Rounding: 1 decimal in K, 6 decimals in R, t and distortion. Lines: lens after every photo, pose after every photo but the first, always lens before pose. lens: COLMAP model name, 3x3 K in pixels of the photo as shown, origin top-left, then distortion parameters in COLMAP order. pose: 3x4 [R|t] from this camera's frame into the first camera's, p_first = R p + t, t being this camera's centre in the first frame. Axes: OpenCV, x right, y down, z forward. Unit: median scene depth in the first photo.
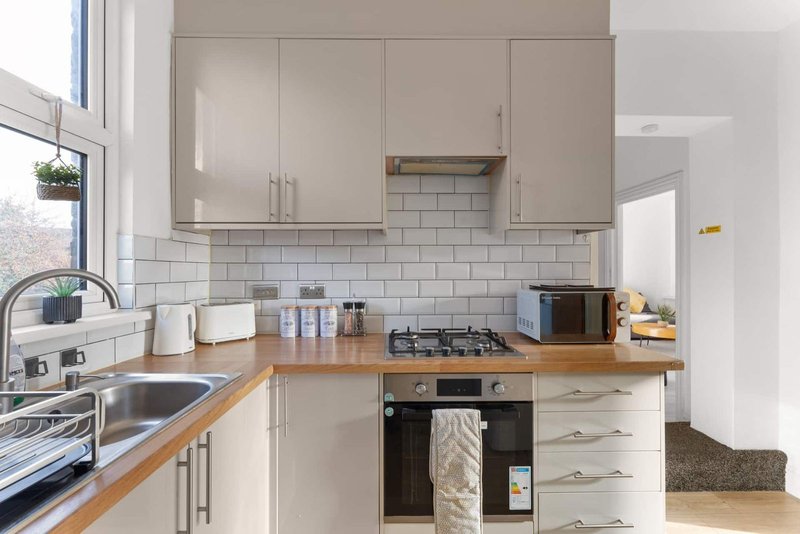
lens RADIAL K [[322.1, 0, 401.7], [0, 322.1, 266.3], [0, 0, 1]] dist [-0.002412, 0.000069]
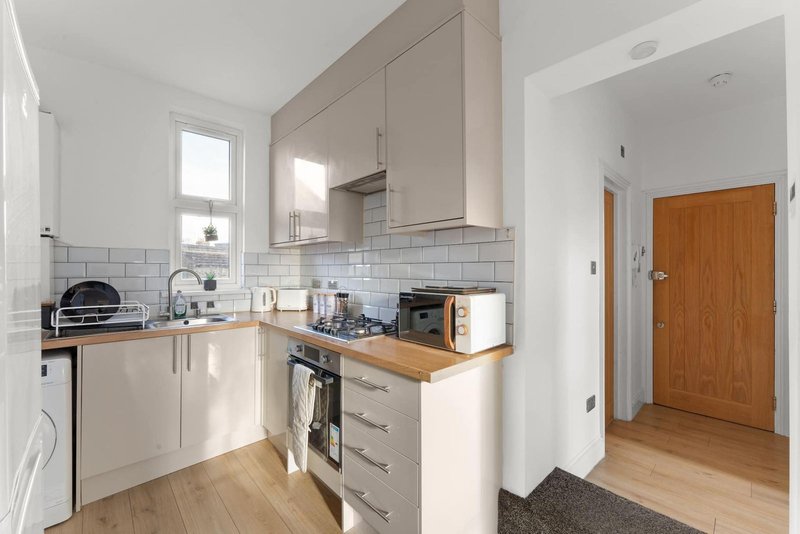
lens RADIAL K [[322.1, 0, 399.1], [0, 322.1, 268.0], [0, 0, 1]] dist [-0.002412, 0.000069]
pose [[0.675909, -0.000338, -0.736985, 1.182855], [0.002534, 0.999995, 0.001864, 0.001577], [0.736980, -0.003127, 0.675907, 0.267262]]
